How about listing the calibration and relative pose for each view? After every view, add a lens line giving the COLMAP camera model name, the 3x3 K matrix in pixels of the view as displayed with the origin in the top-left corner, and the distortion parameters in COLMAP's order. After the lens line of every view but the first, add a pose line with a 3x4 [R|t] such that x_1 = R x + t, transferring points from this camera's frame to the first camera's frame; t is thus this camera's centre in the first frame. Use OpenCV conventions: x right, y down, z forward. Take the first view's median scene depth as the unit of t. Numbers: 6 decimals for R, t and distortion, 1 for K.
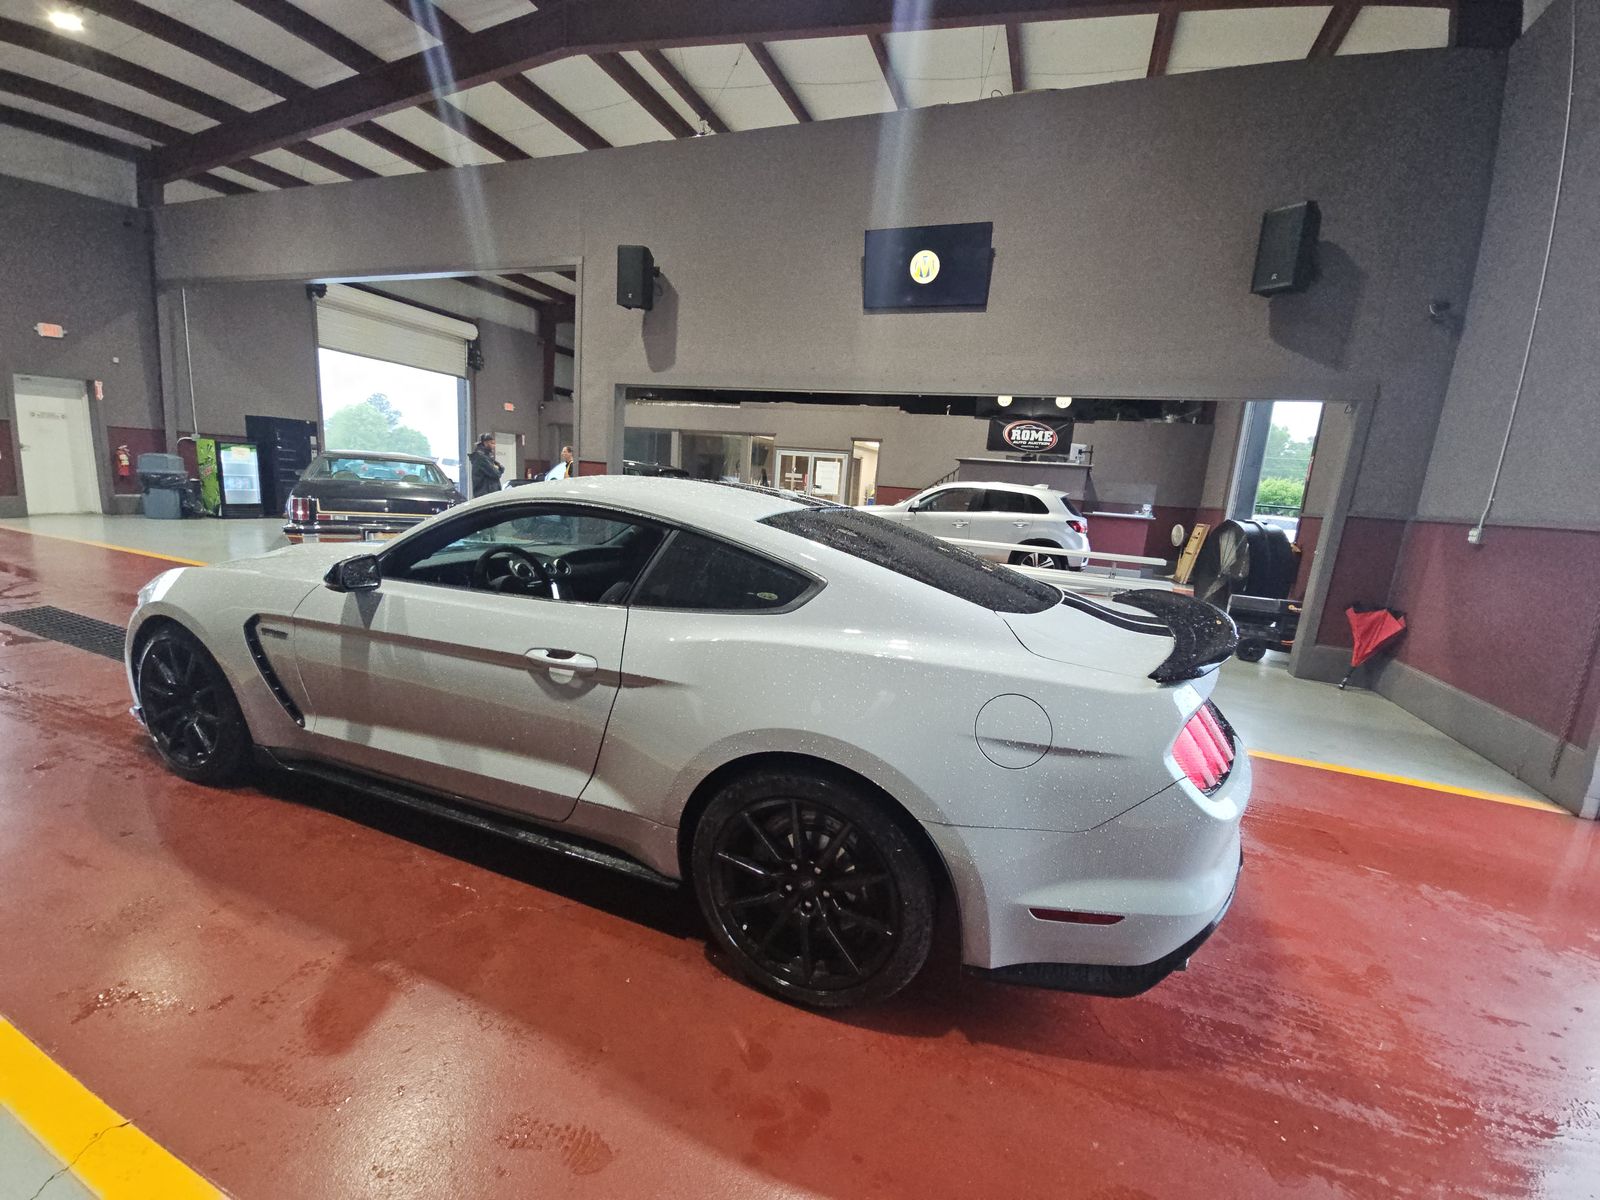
lens RADIAL K [[657.6, 0, 837.8], [0, 657.6, 596.6], [0, 0, 1]] dist [-0.017794, -0.000320]
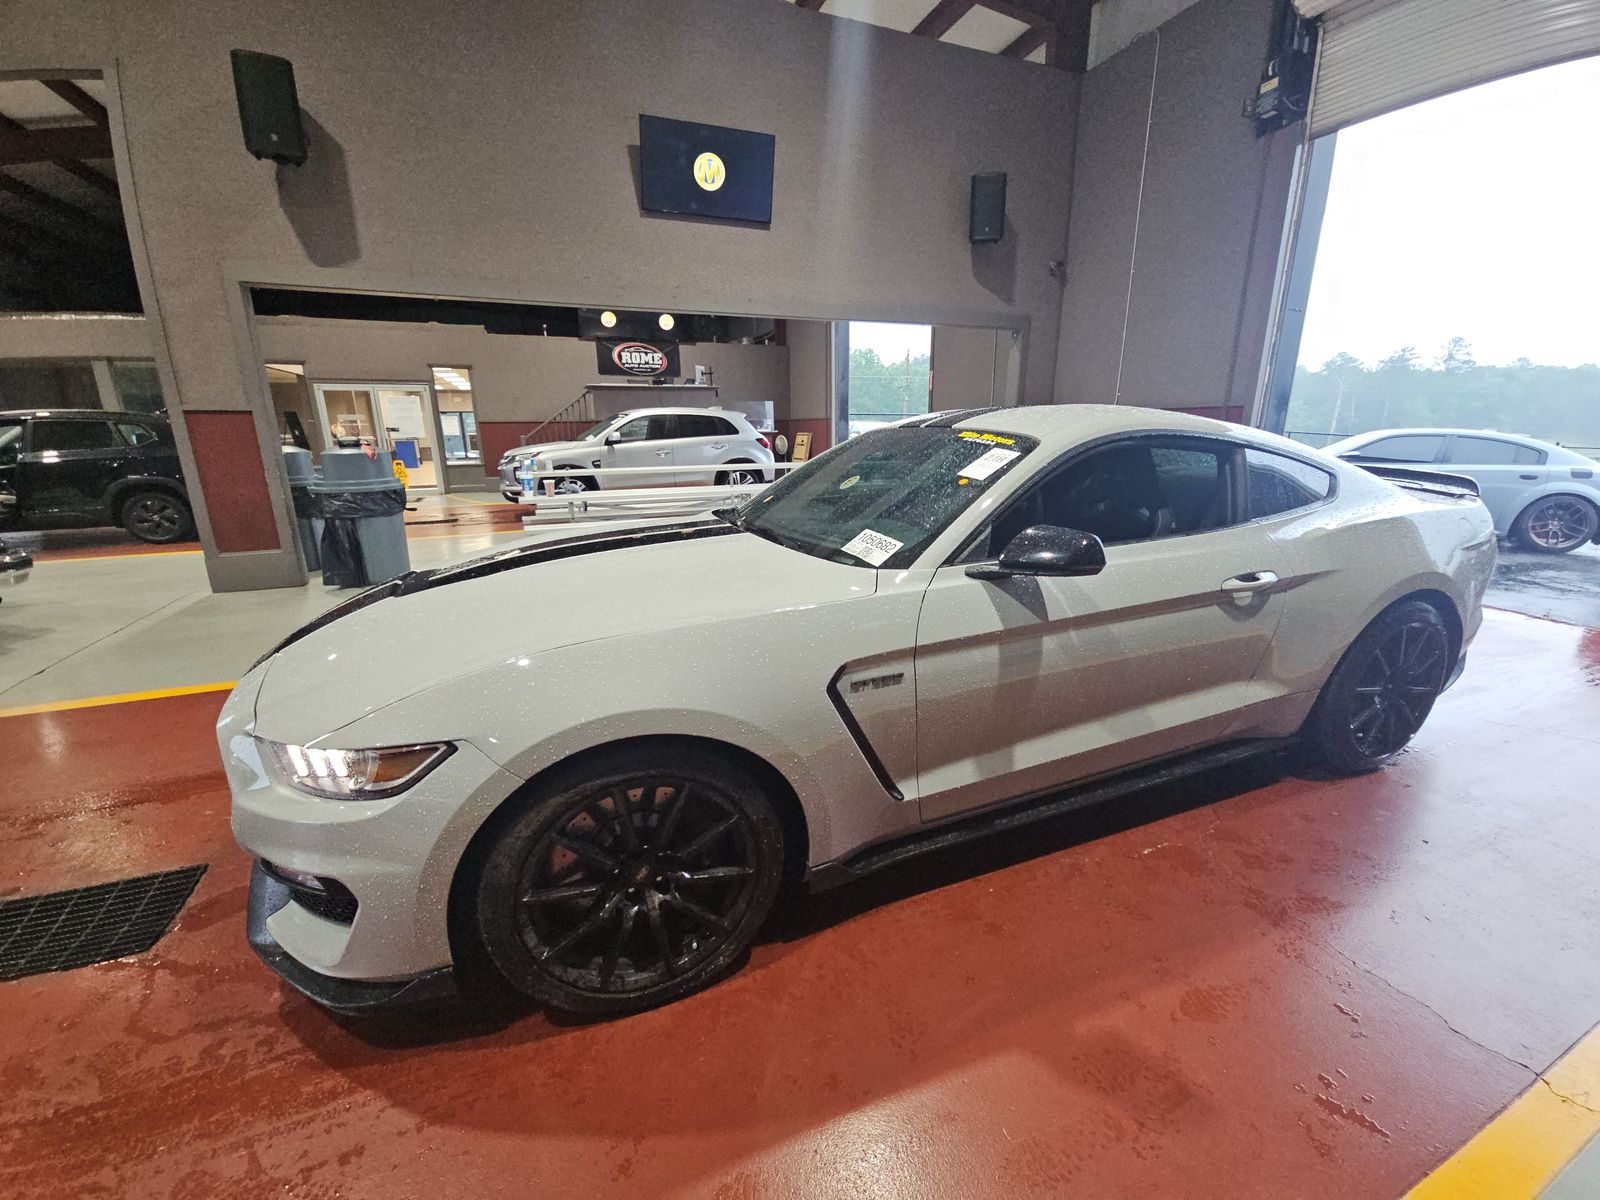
lens RADIAL K [[640.8, 0, 805.2], [0, 640.8, 595.3], [0, 0, 1]] dist [-0.008275, -0.000004]
pose [[0.737745, -0.244435, 0.629272, -0.496705], [0.170679, 0.969398, 0.176454, -0.058160], [-0.653147, -0.022774, 0.756889, 0.215274]]
